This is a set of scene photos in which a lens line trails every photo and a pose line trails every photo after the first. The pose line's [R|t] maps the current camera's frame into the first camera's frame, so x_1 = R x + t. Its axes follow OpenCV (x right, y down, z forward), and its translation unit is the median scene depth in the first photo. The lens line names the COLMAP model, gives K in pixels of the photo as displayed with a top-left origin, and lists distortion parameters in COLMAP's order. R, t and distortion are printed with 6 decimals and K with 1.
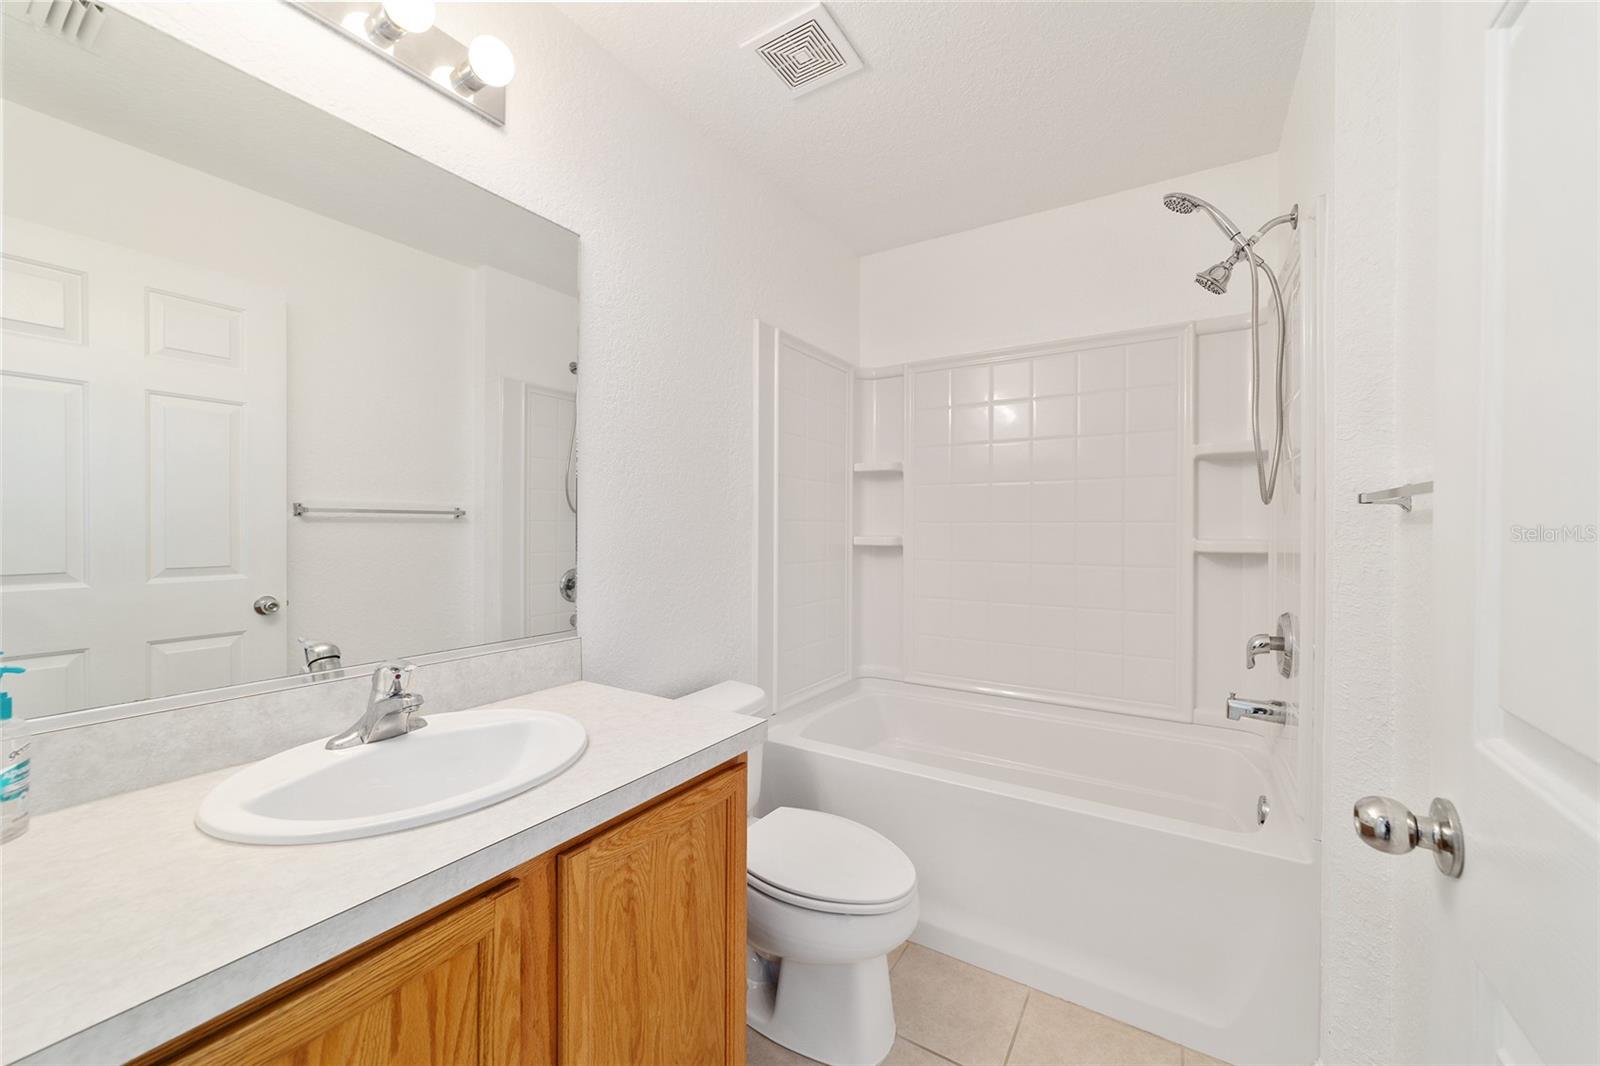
lens RADIAL K [[610.2, 0, 794.6], [0, 610.2, 529.1], [0, 0, 1]] dist [-0.021042, 0.009563]
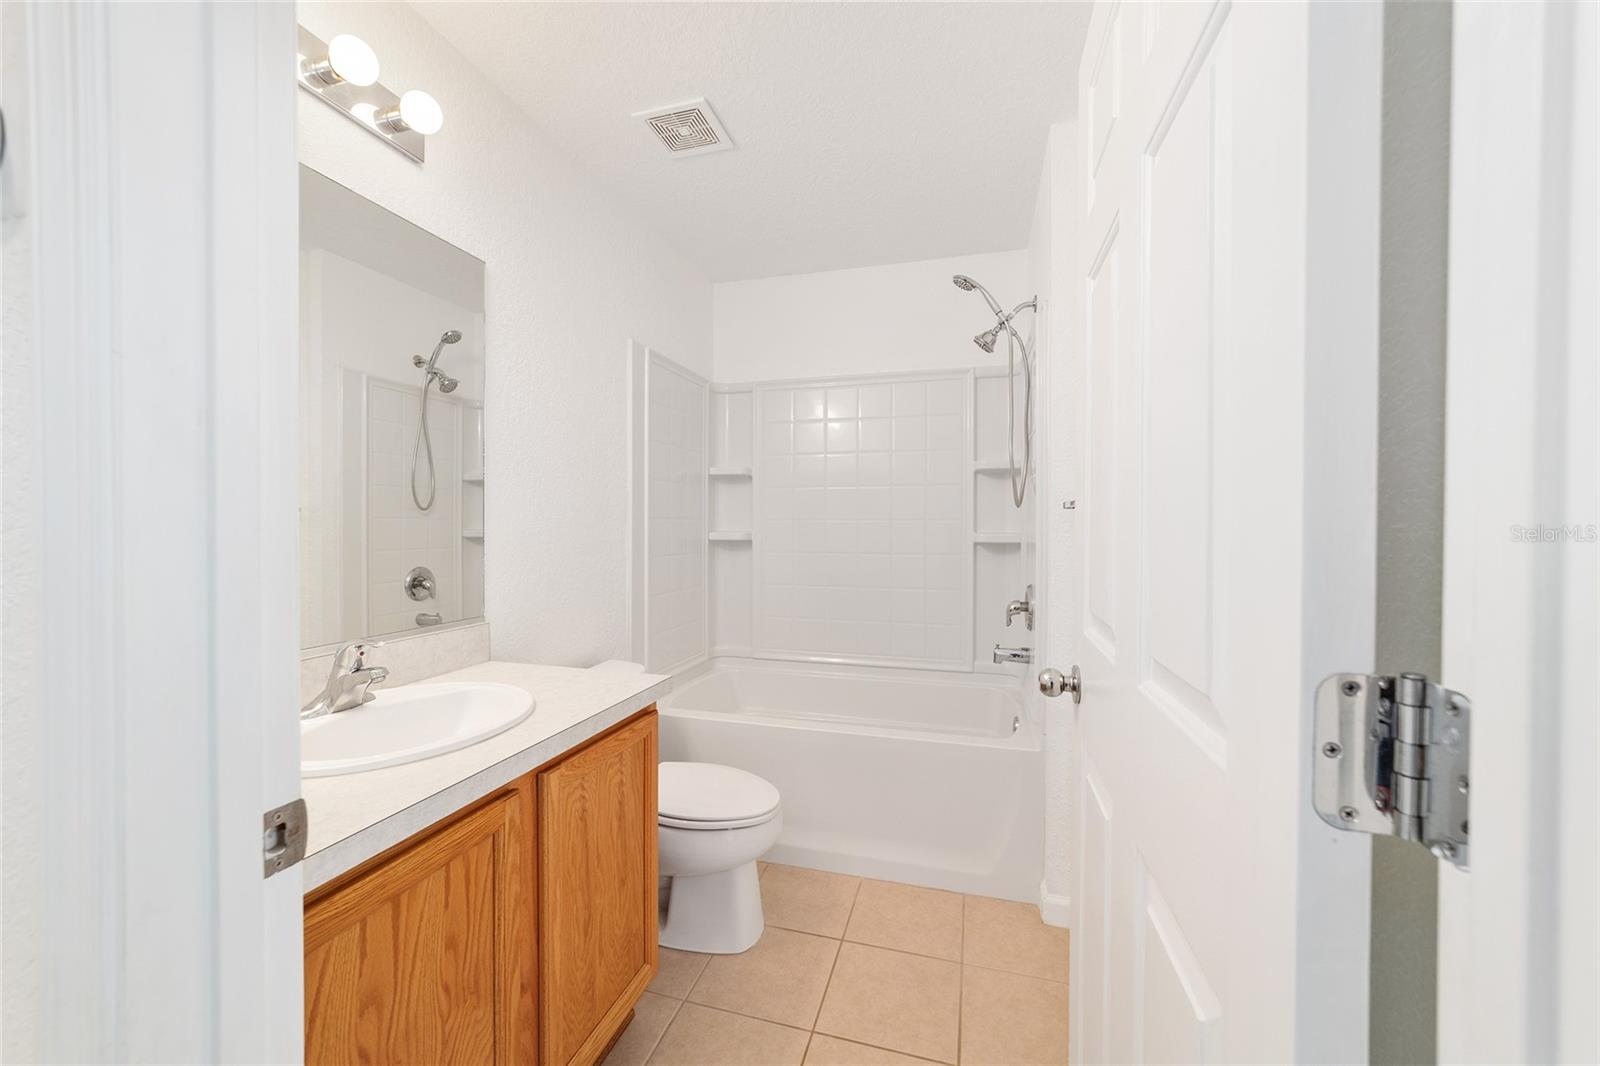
lens RADIAL K [[610.2, 0, 794.6], [0, 610.2, 529.1], [0, 0, 1]] dist [-0.021042, 0.009563]
pose [[0.959718, -0.003371, 0.280943, -0.142230], [0.001858, 0.999982, 0.005654, 0.000230], [-0.280957, -0.004904, 0.959708, -0.263902]]
